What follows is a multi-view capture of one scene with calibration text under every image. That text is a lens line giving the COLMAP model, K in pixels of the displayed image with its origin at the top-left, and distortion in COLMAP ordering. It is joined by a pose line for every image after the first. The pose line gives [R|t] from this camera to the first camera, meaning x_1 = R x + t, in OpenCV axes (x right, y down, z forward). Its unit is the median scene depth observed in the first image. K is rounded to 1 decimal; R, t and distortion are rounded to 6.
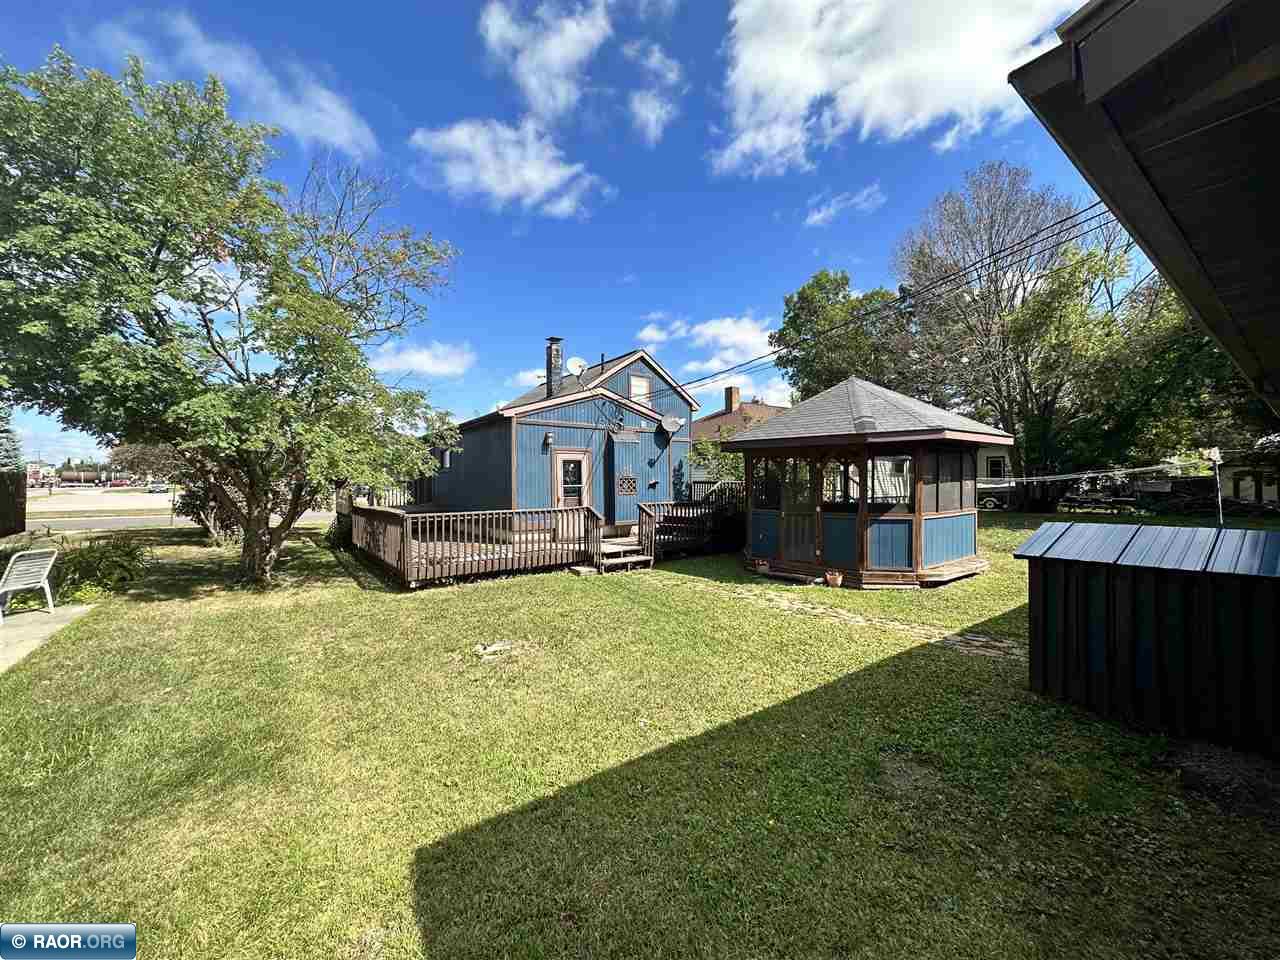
lens RADIAL K [[509.4, 0, 640.0], [0, 509.4, 480.0], [0, 0, 1]] dist [-0.001480, -0.000314]
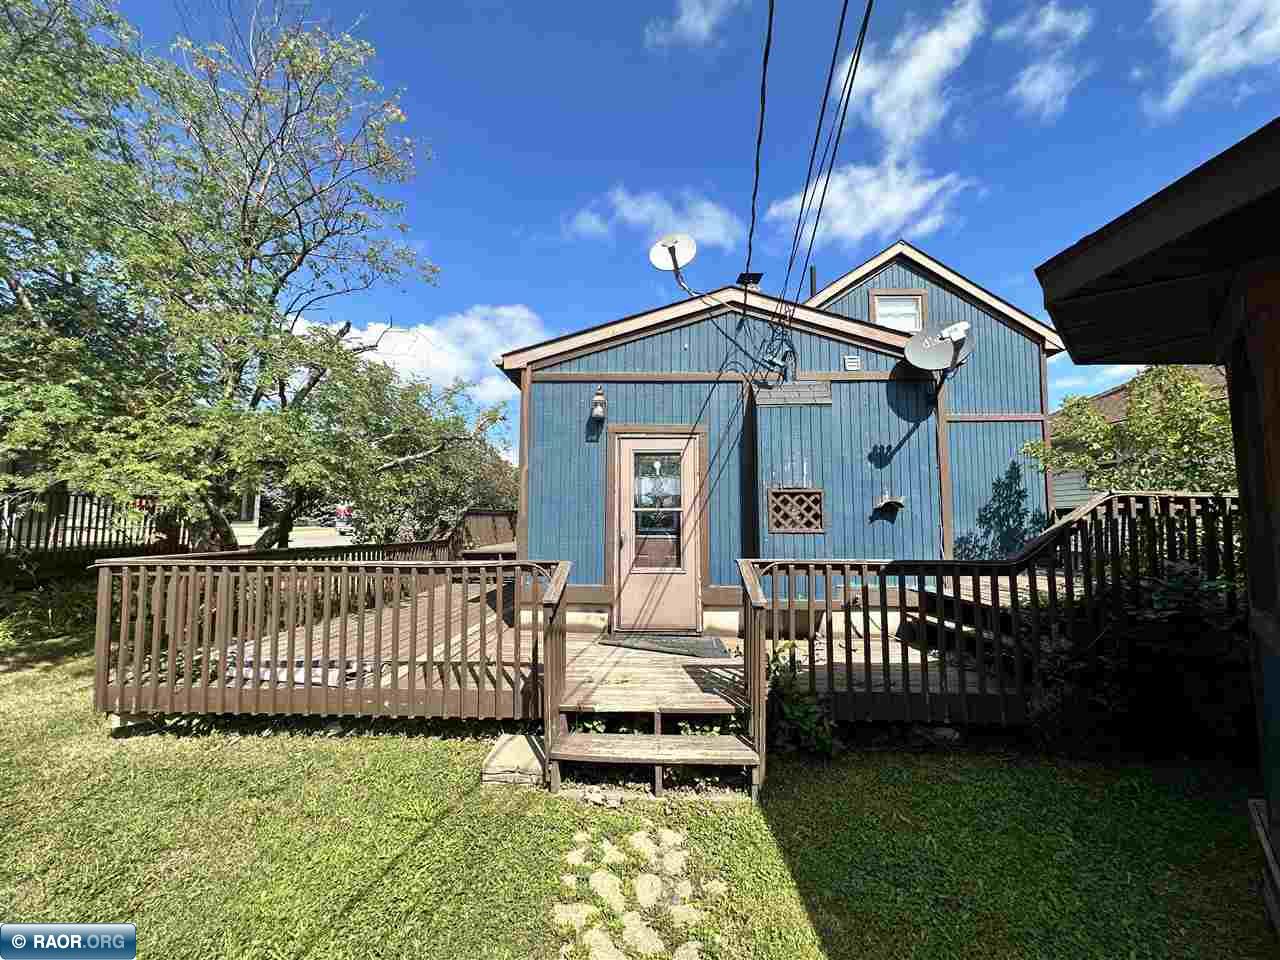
lens RADIAL K [[509.4, 0, 640.0], [0, 509.4, 480.0], [0, 0, 1]] dist [-0.001480, -0.000314]
pose [[0.793744, -0.041861, -0.606810, 0.122296], [-0.007450, 0.996885, -0.078517, 0.019593], [0.608207, 0.066843, 0.790959, 0.608889]]
